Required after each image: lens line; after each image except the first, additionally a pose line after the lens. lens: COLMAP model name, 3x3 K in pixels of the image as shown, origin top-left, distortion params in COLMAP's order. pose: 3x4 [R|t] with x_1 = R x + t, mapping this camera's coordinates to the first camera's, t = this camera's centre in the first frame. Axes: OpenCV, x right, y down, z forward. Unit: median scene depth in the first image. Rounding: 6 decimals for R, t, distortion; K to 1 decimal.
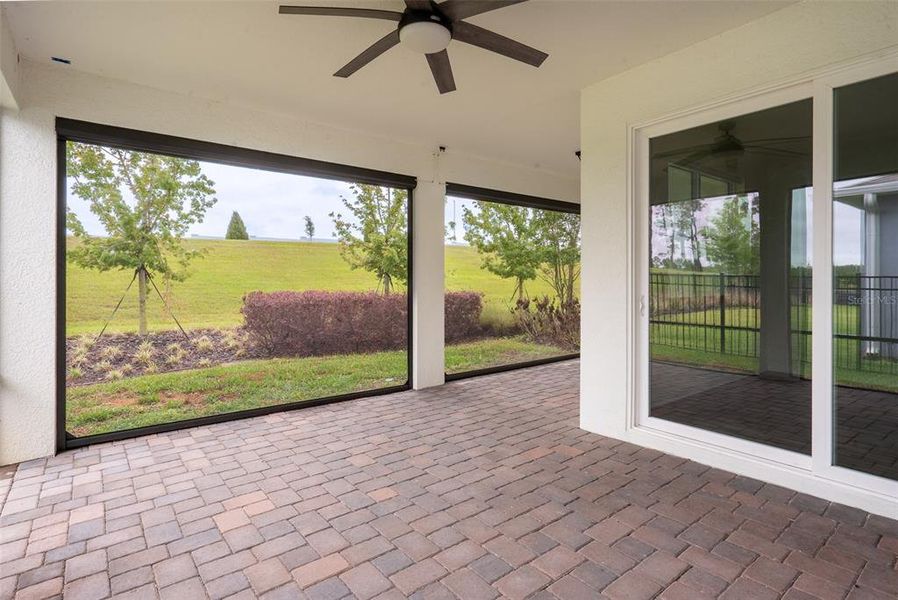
lens RADIAL K [[465.8, 0, 456.7], [0, 465.8, 283.0], [0, 0, 1]] dist [0.000896, 0.001227]
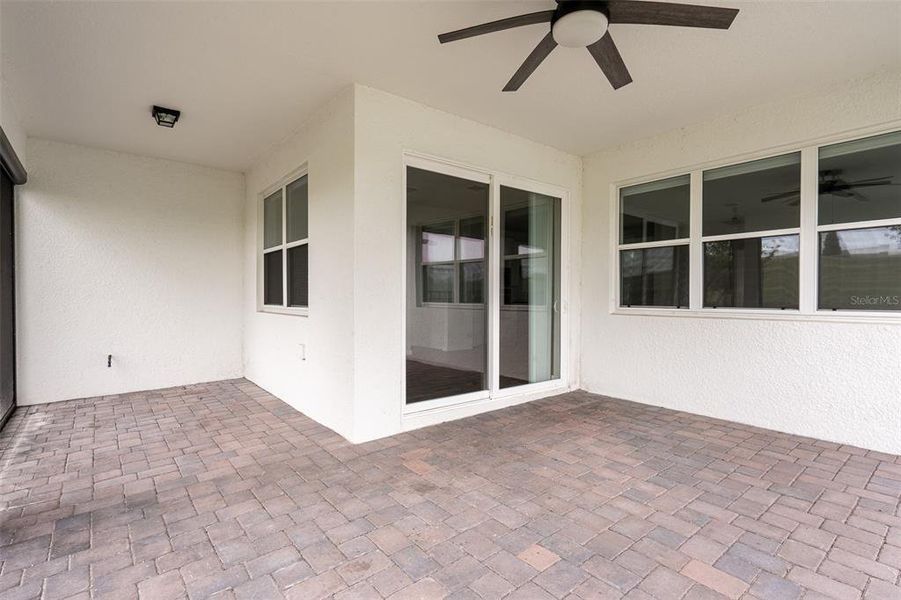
lens RADIAL K [[441.6, 0, 455.0], [0, 441.6, 300.6], [0, 0, 1]] dist [0.003624, 0.000413]
pose [[-0.020586, -0.011621, 0.999721, -0.693089], [0.005494, 0.999916, 0.011736, 0.014191], [-0.999773, 0.005734, -0.020521, 0.900014]]
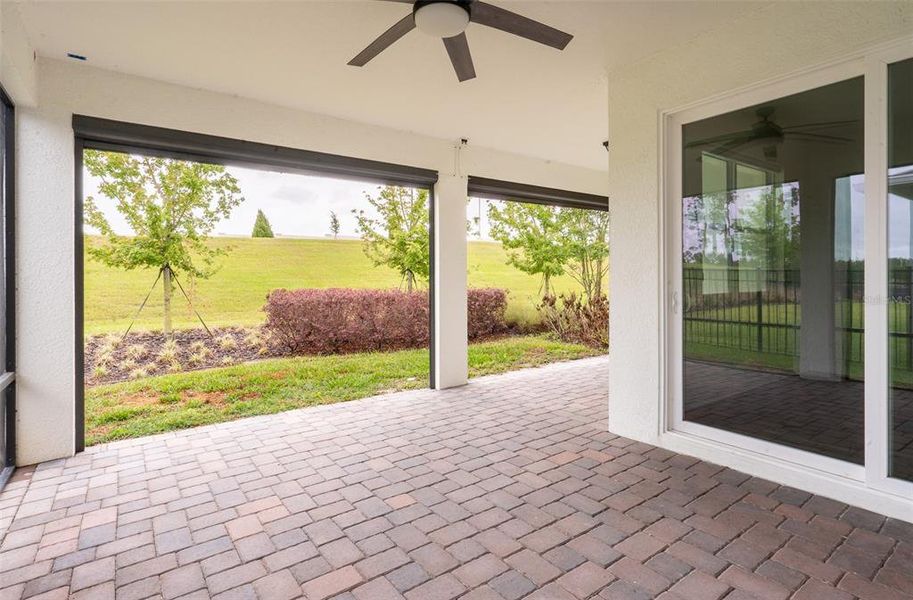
lens RADIAL K [[467.3, 0, 465.6], [0, 467.3, 280.0], [0, 0, 1]] dist [0.004438, 0.000196]
pose [[0.999270, -0.005279, -0.037844, 0.010106], [0.005325, 0.999985, 0.001119, -0.000433], [0.037837, -0.001319, 0.999283, 0.036940]]
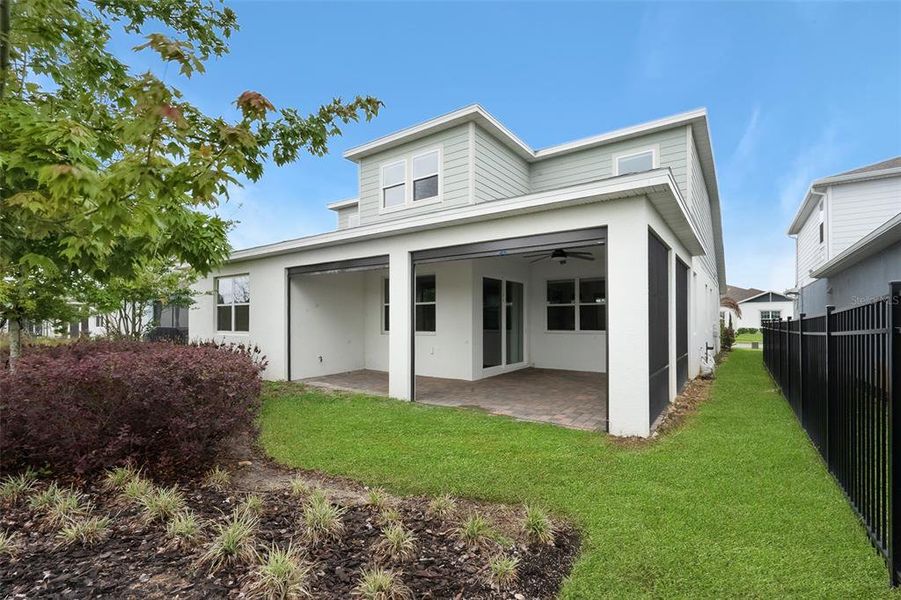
lens RADIAL K [[405.8, 0, 450.8], [0, 405.8, 316.3], [0, 0, 1]] dist [-0.006544, 0.002163]
pose [[-0.283721, 0.010762, 0.958847, -2.062830], [0.004912, 0.999940, -0.009770, -0.025558], [-0.958894, 0.001938, -0.283757, 1.939108]]
